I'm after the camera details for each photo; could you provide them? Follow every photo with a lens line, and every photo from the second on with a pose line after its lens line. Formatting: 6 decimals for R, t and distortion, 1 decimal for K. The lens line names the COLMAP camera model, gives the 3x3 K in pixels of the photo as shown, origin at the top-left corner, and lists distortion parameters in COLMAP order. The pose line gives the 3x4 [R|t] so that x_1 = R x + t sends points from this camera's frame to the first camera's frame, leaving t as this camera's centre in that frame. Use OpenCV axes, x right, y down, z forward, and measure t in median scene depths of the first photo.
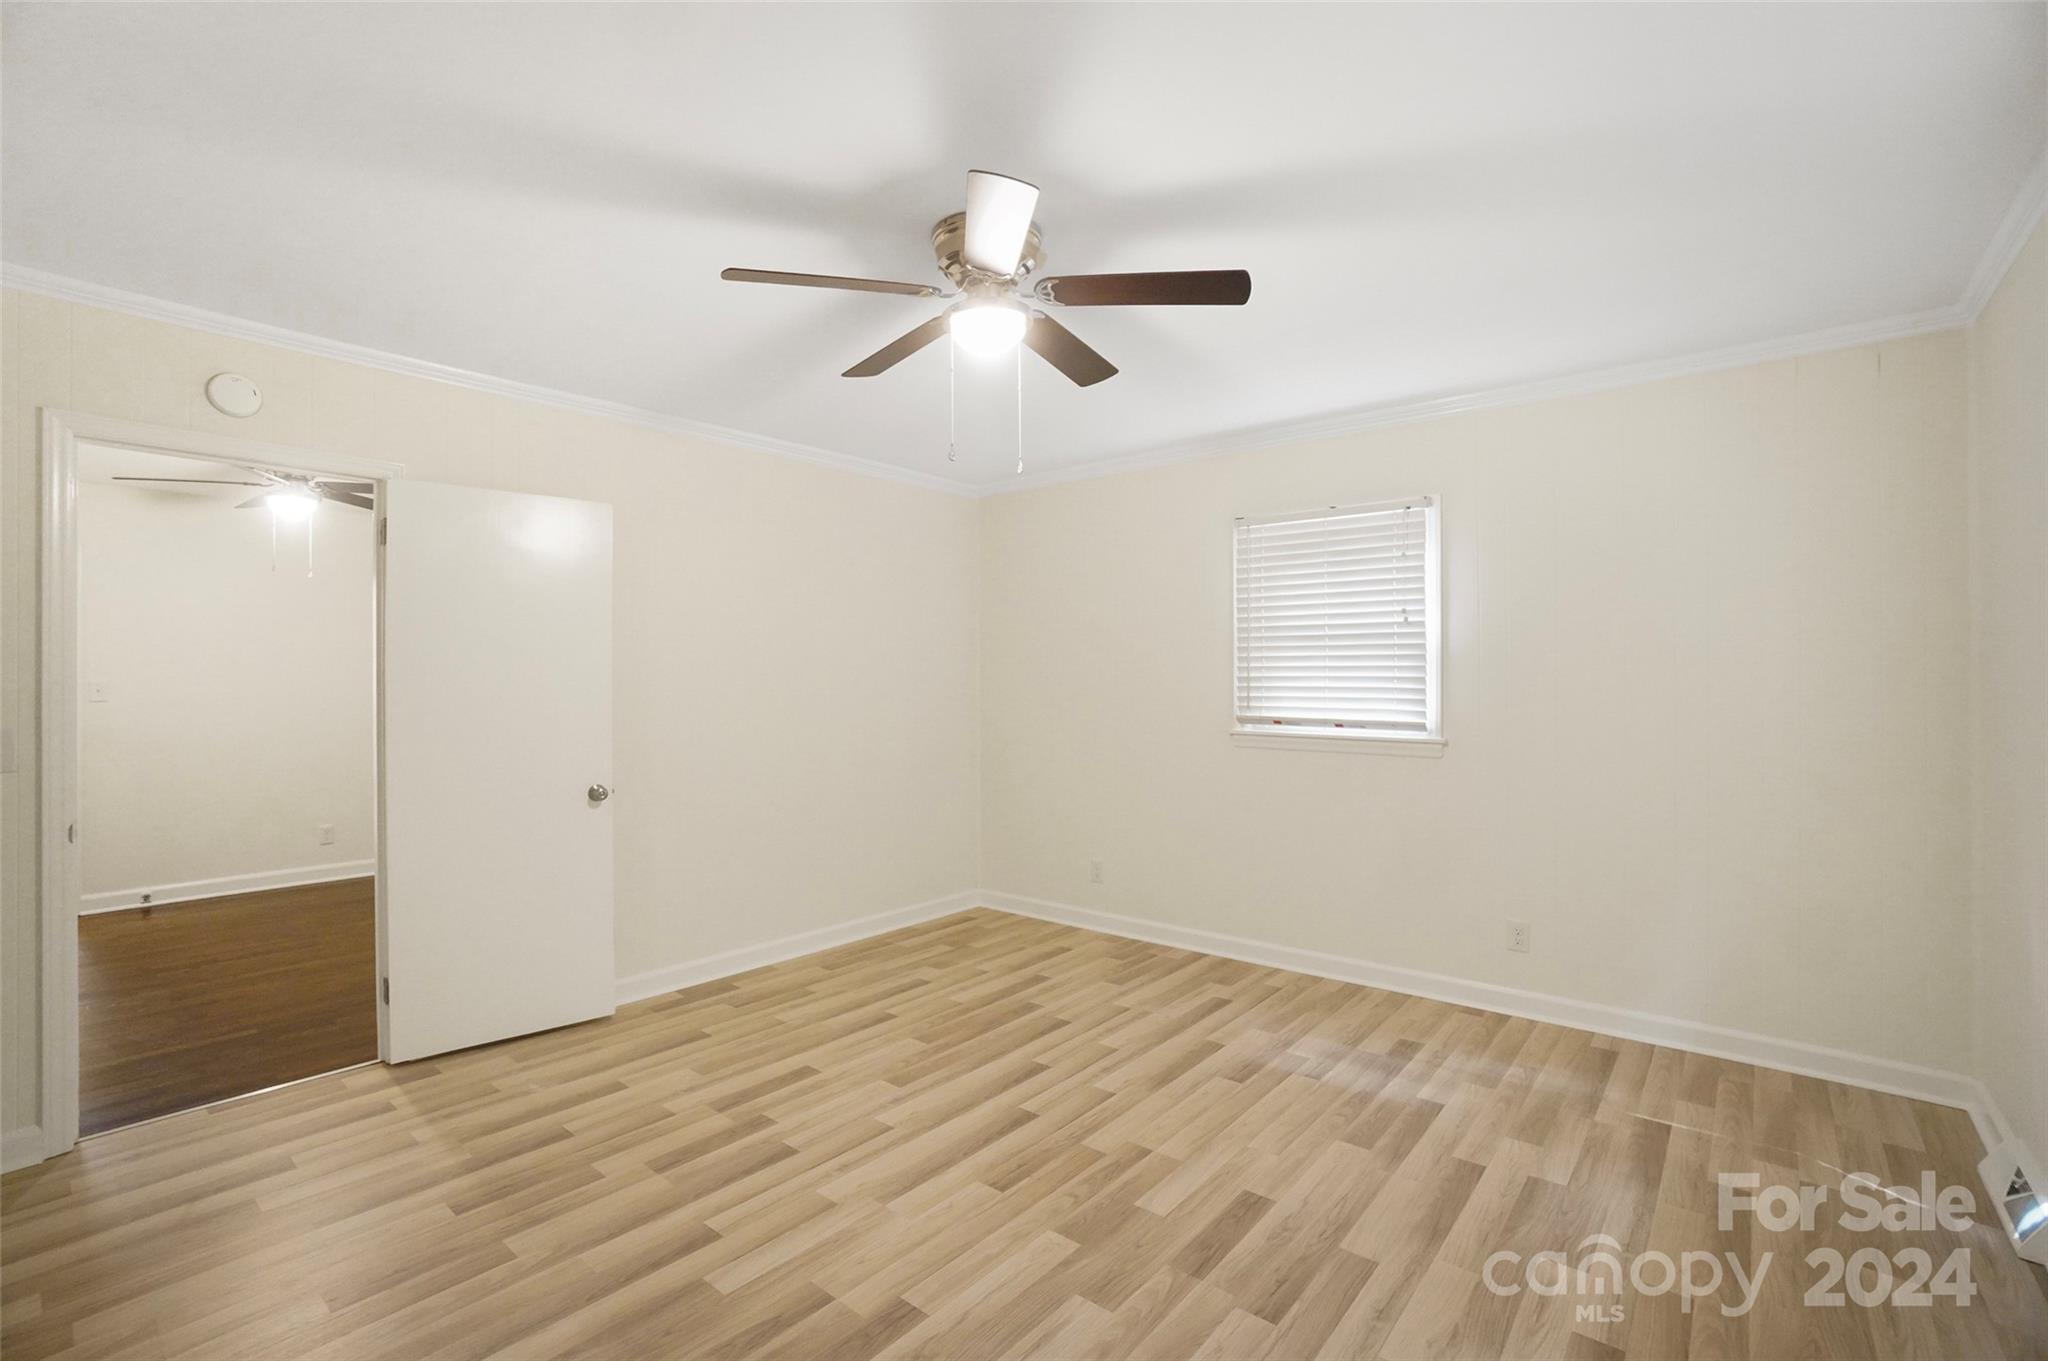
lens RADIAL K [[909.6, 0, 1011.0], [0, 909.6, 669.5], [0, 0, 1]] dist [-0.057776, 0.018327]
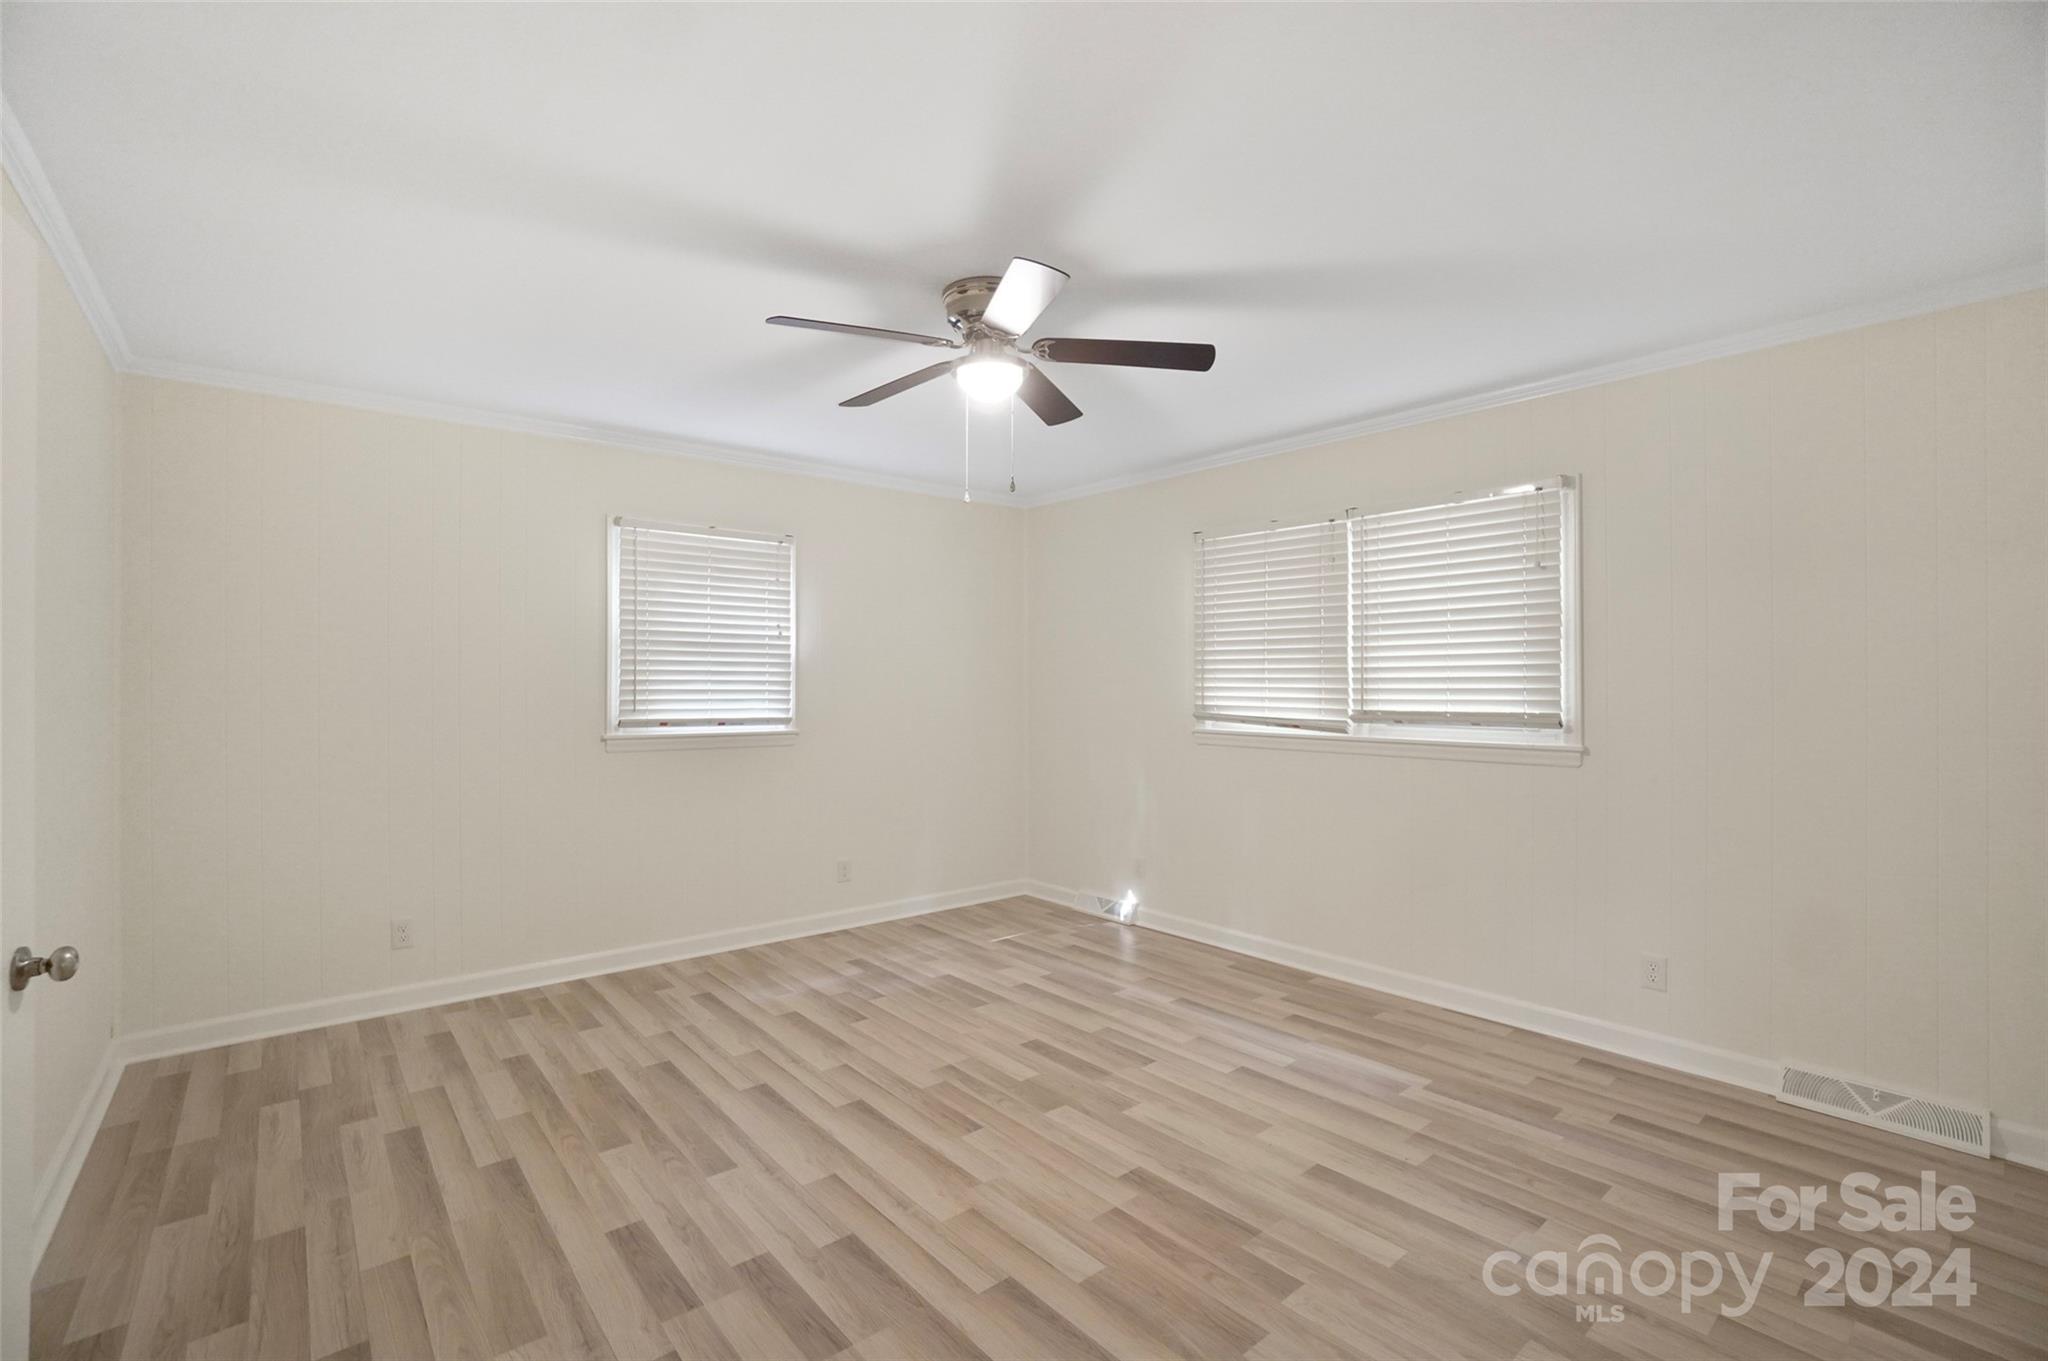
lens RADIAL K [[909.6, 0, 1008.9], [0, 909.6, 674.5], [0, 0, 1]] dist [-0.057776, 0.018327]
pose [[0.175606, 0.009319, 0.984416, -0.717657], [-0.010890, 0.999912, -0.007523, 0.005674], [-0.984400, -0.009400, 0.175692, 0.481072]]
